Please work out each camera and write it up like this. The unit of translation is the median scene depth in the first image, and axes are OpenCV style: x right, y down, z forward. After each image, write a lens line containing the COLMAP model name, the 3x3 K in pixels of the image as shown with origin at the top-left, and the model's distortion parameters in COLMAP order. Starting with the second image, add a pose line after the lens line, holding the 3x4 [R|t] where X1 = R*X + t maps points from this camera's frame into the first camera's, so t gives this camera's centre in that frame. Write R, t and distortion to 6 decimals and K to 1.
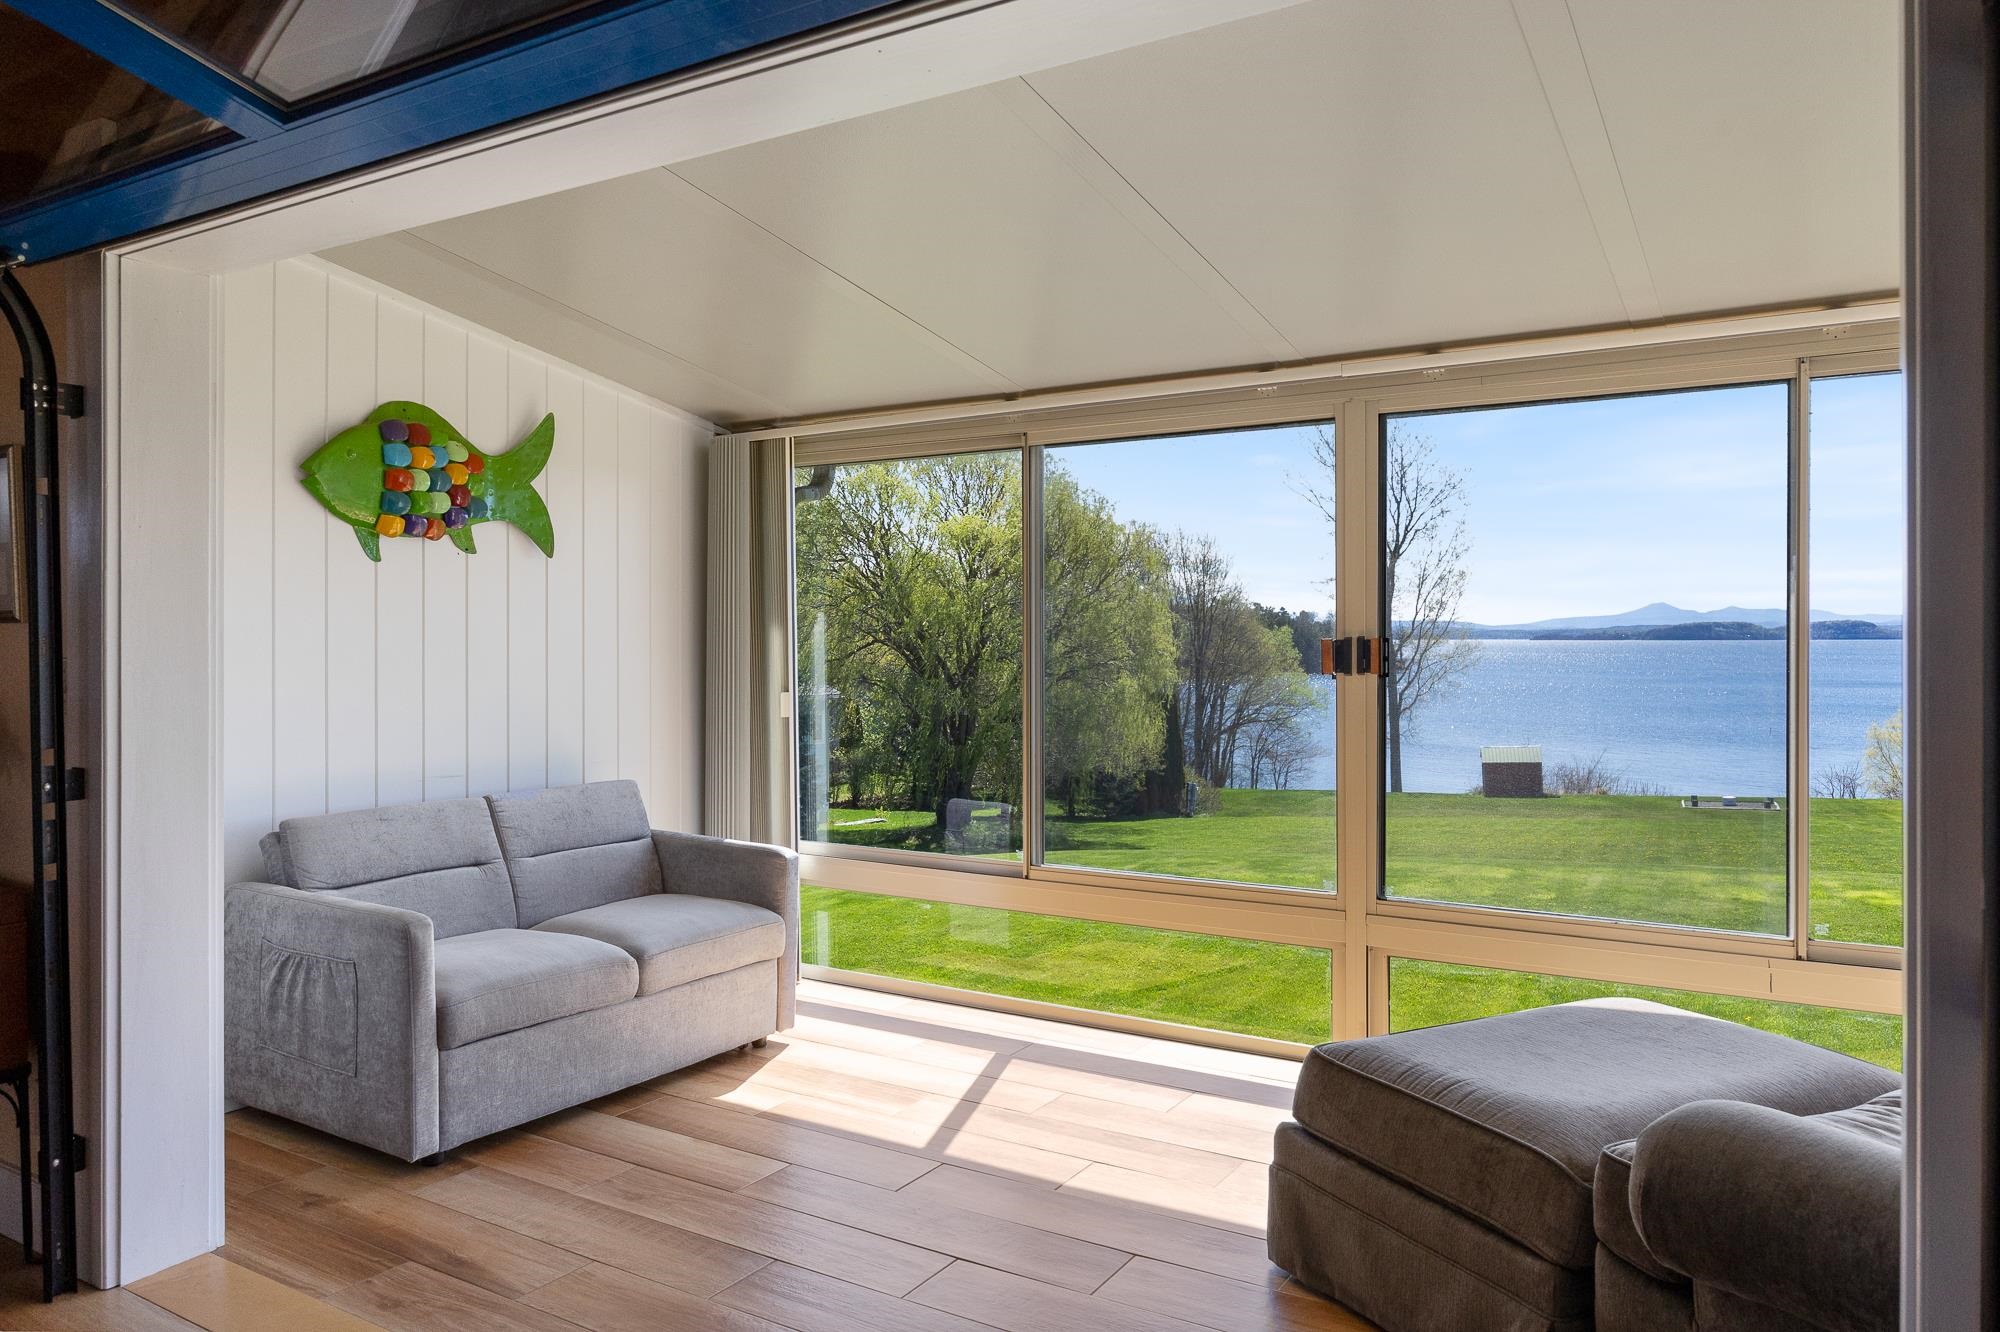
lens RADIAL K [[1365.2, 0, 1000.0], [0, 1365.2, 666.0], [0, 0, 1]] dist [-0.001372, -0.000144]
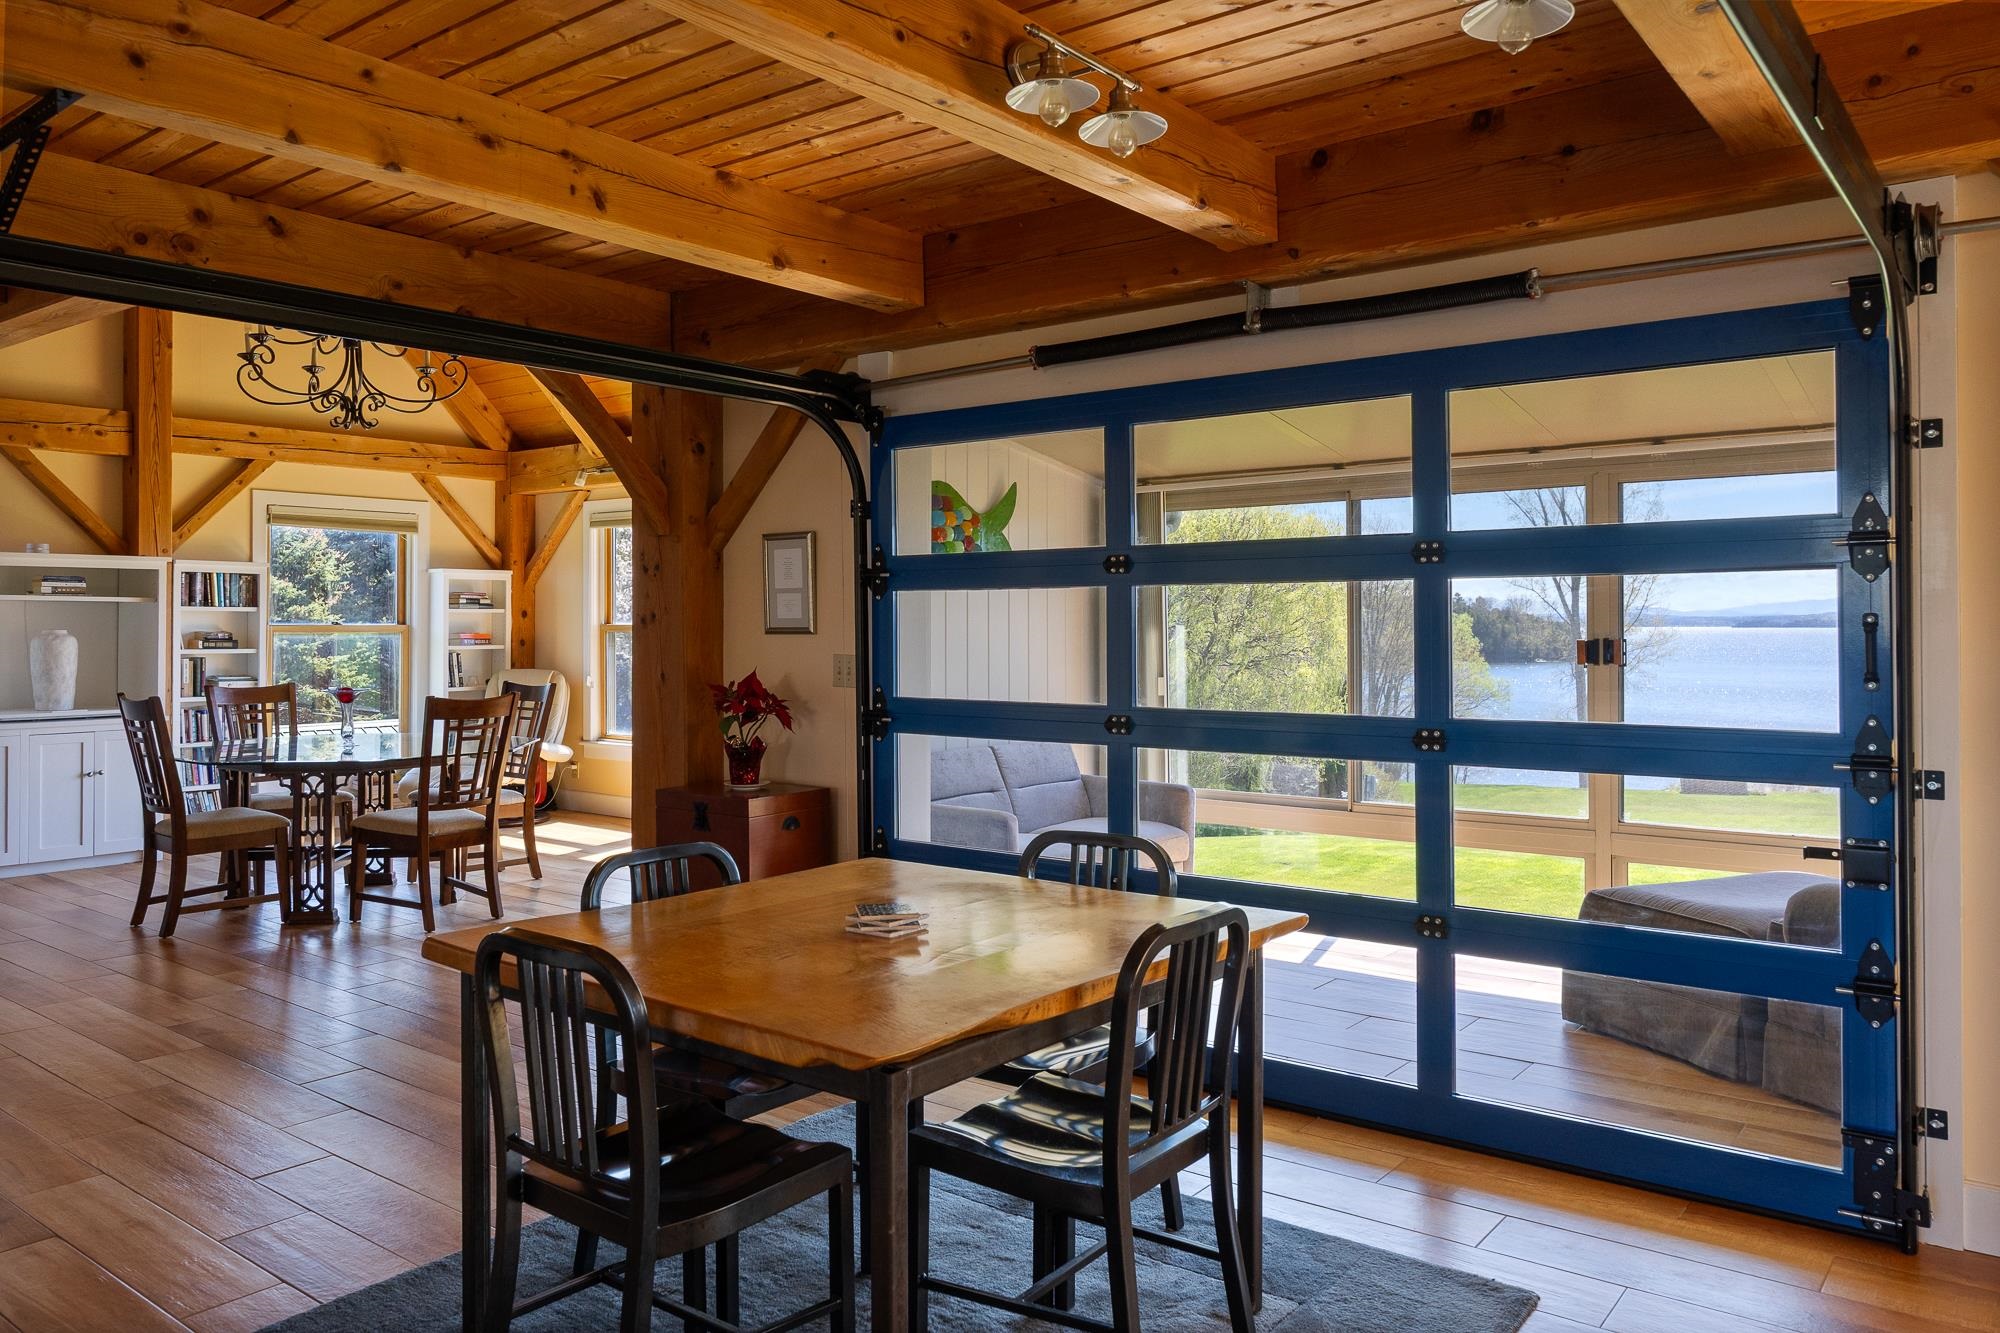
lens RADIAL K [[1412.1, 0, 1003.5], [0, 1412.1, 643.5], [0, 0, 1]] dist [0.004856, 0.003491]
pose [[0.994455, -0.001534, -0.105153, -0.179864], [0.000614, 0.999961, -0.008780, -0.002626], [0.105163, 0.008667, 0.994417, -0.468528]]
